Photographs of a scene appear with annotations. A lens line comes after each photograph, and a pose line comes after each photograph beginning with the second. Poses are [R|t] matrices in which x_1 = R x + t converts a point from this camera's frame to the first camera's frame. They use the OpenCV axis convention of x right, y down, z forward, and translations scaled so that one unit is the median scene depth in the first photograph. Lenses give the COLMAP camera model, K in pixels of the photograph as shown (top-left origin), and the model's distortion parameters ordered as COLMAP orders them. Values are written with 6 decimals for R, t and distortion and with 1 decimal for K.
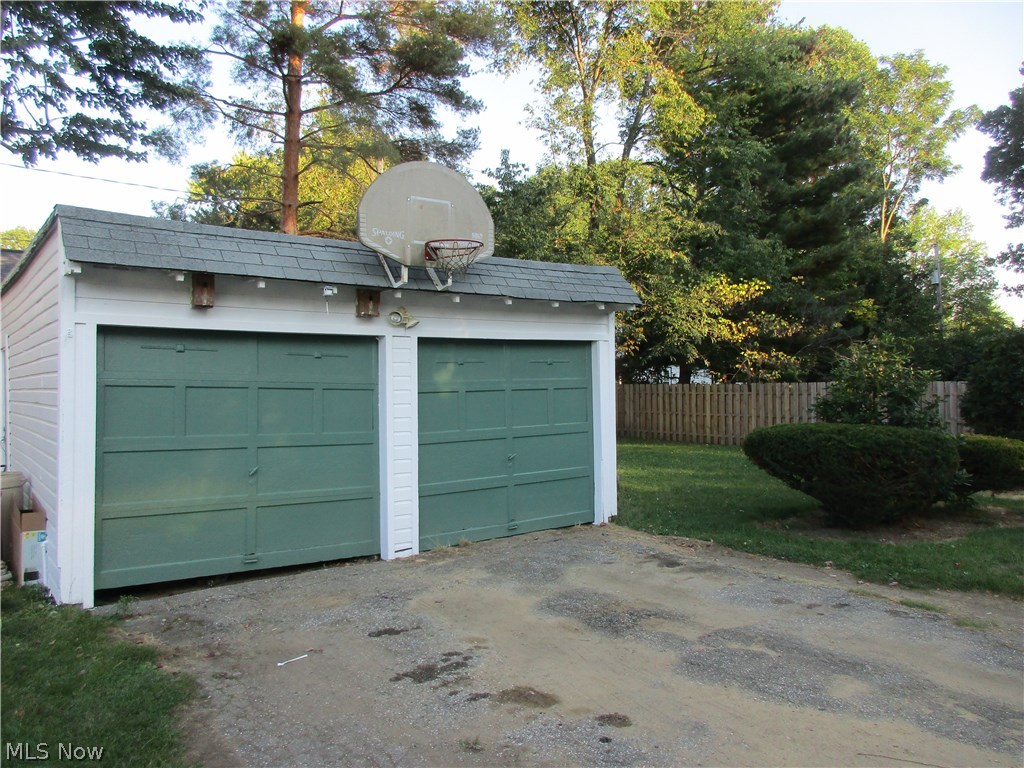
lens RADIAL K [[764.3, 0, 512.3], [0, 764.3, 382.7], [0, 0, 1]] dist [-0.005983, 0.009005]
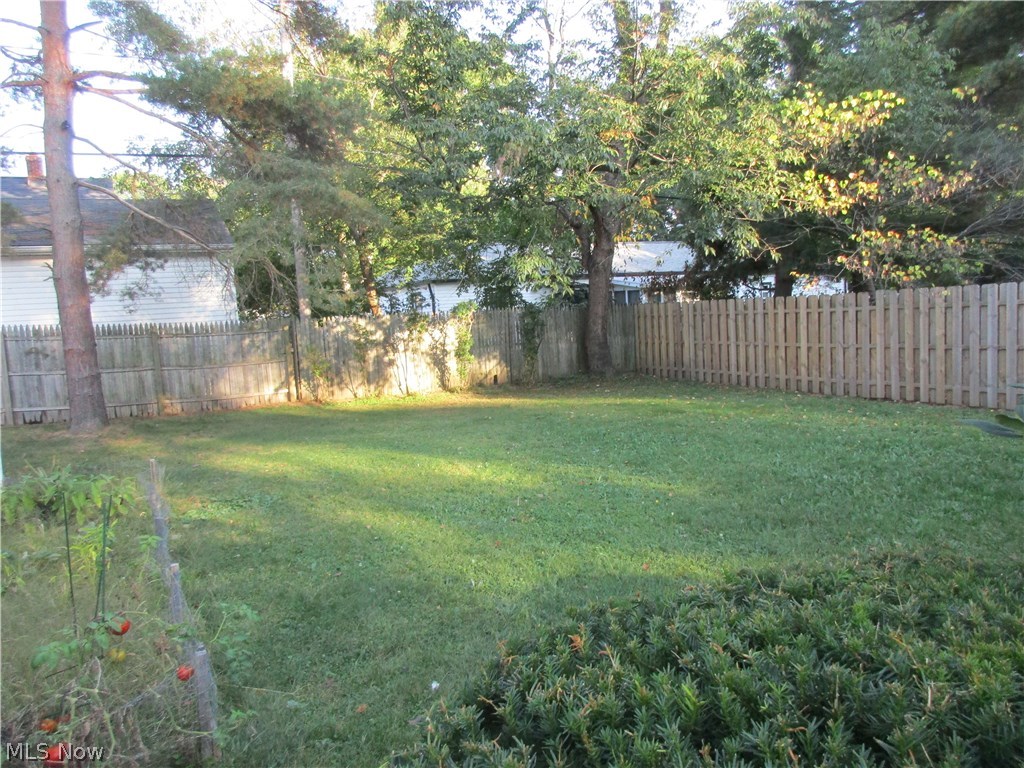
lens RADIAL K [[764.3, 0, 511.2], [0, 764.3, 383.0], [0, 0, 1]] dist [-0.005983, 0.009005]
pose [[0.983172, -0.022567, -0.181283, 0.151250], [0.040301, 0.994685, 0.094747, 0.004299], [0.178182, -0.100458, 0.978856, 0.391384]]
